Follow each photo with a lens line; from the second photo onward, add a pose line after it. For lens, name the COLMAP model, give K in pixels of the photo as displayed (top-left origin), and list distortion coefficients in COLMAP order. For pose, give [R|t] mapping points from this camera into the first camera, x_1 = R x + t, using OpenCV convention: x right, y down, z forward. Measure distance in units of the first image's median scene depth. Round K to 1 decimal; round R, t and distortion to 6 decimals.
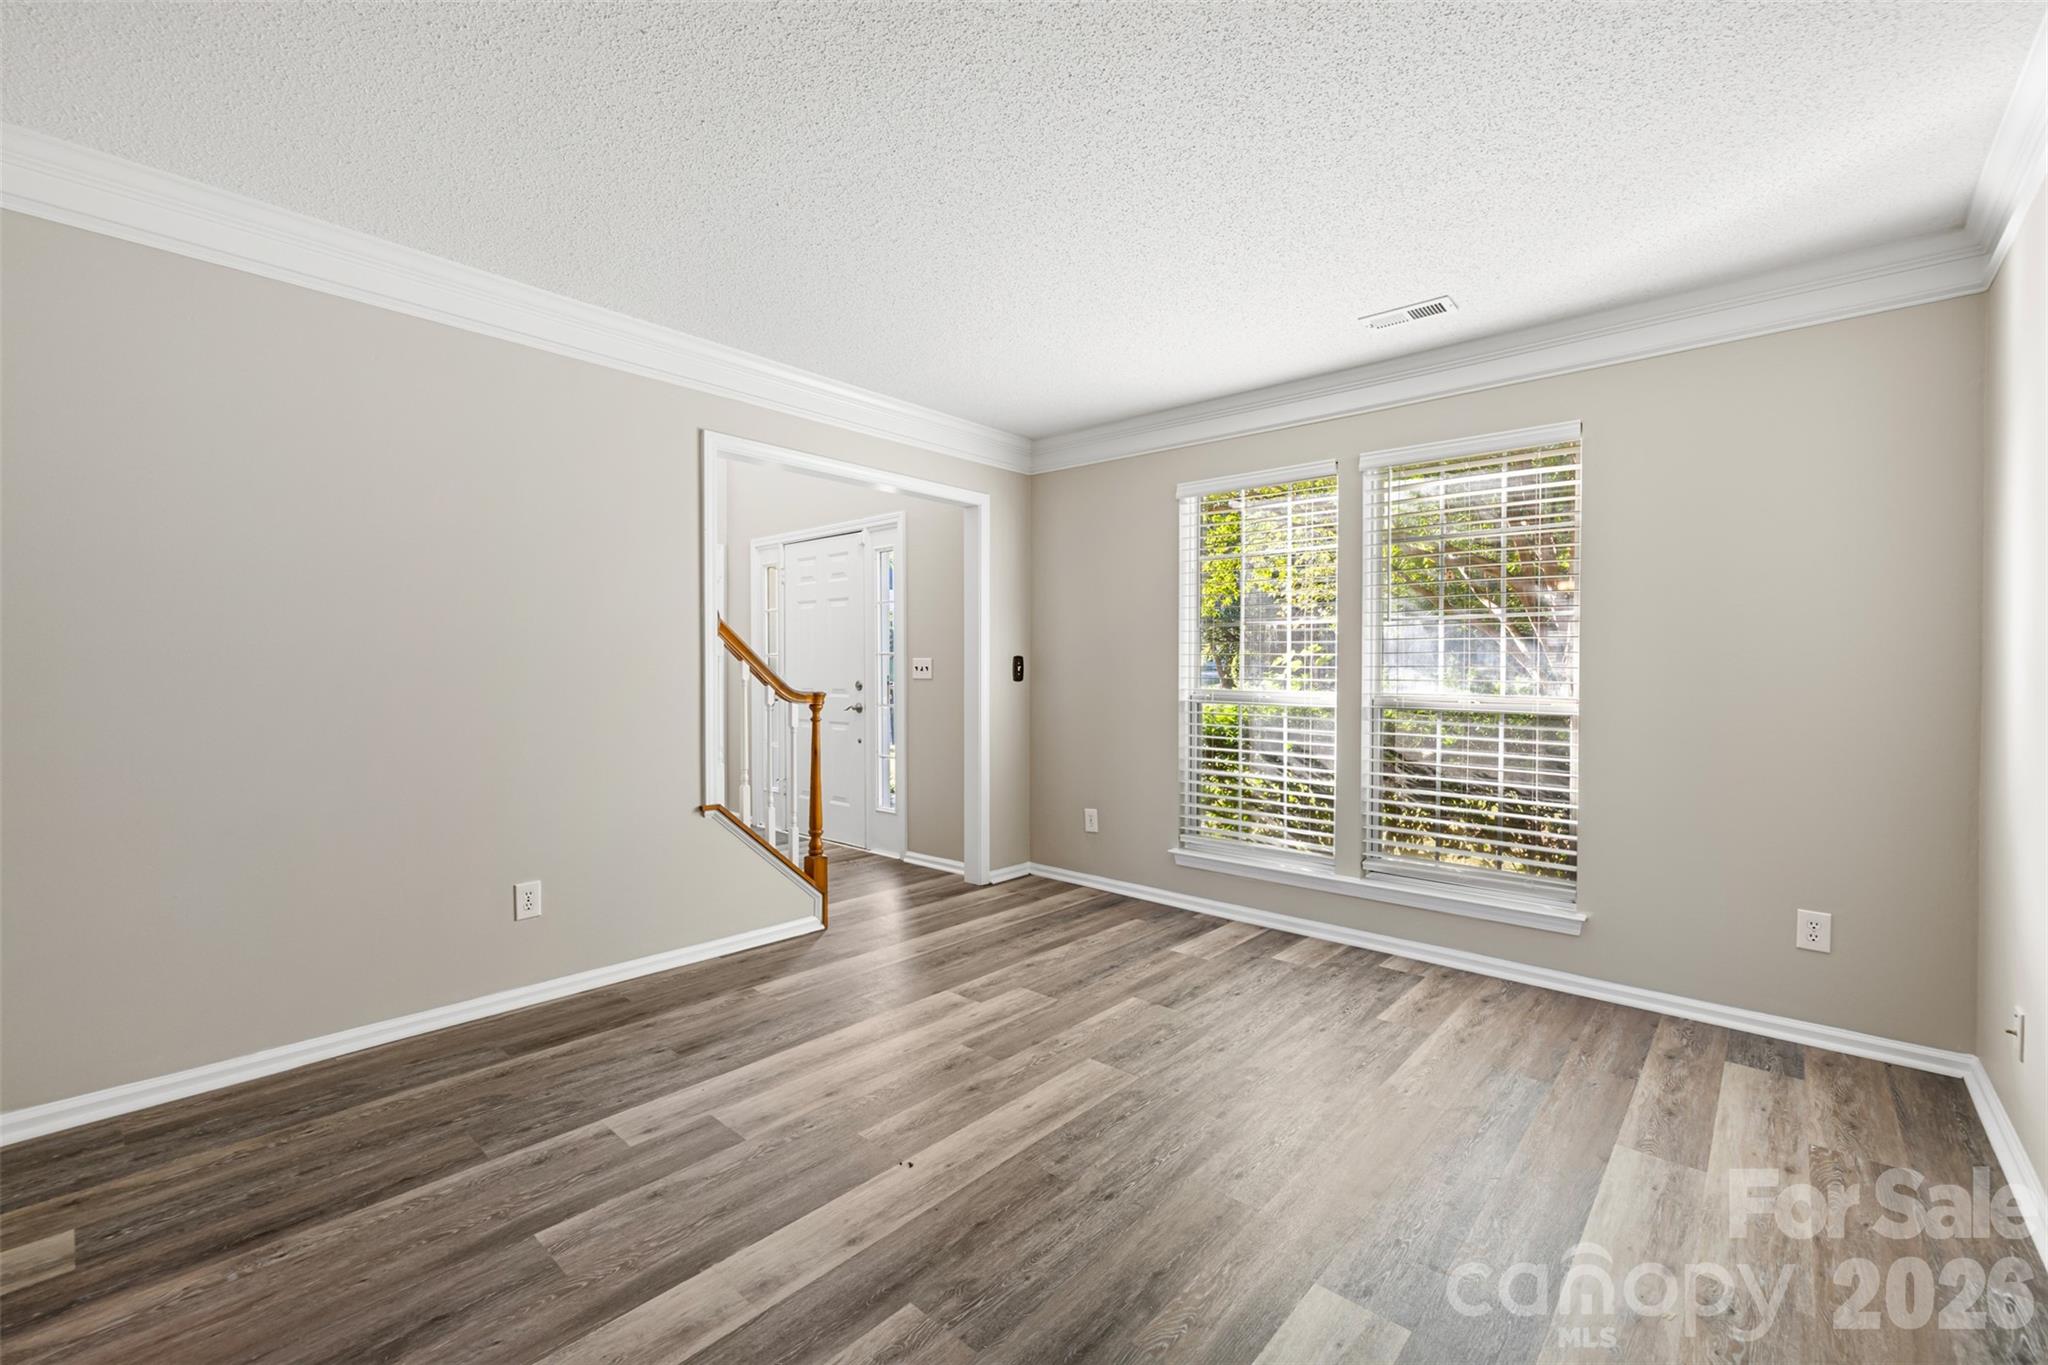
lens RADIAL K [[868.3, 0, 1038.7], [0, 868.3, 682.8], [0, 0, 1]] dist [-0.003340, 0.001377]
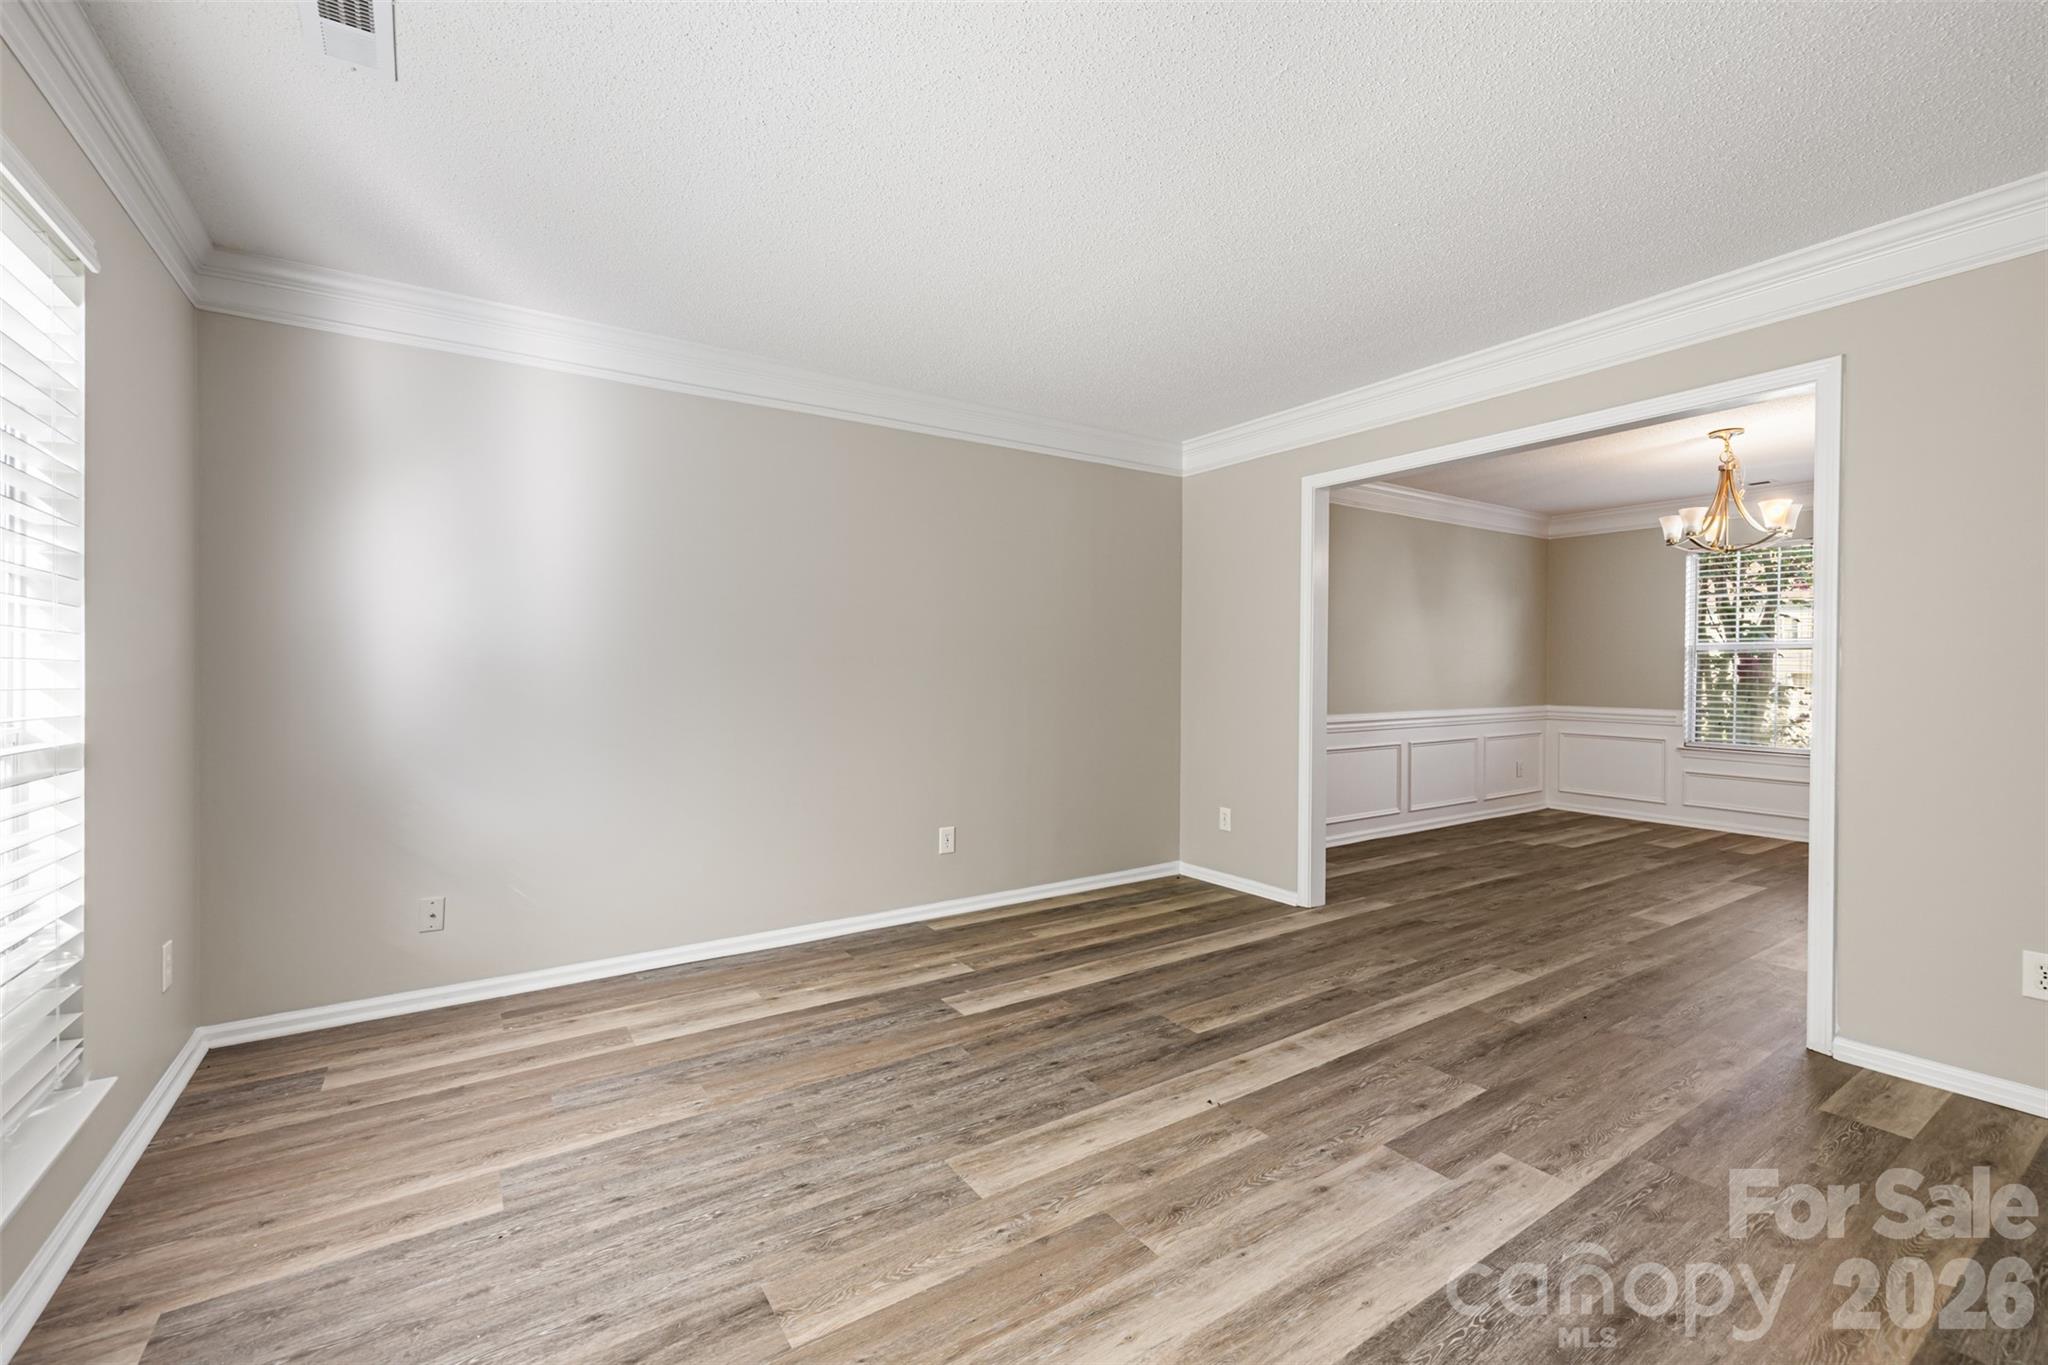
lens RADIAL K [[868.3, 0, 1022.2], [0, 868.3, 678.1], [0, 0, 1]] dist [-0.003340, 0.001377]
pose [[-0.962438, -0.009990, 0.271317, -0.194517], [-0.001137, 0.999462, 0.032768, -0.036059], [-0.271498, 0.031228, -0.961932, 1.948976]]
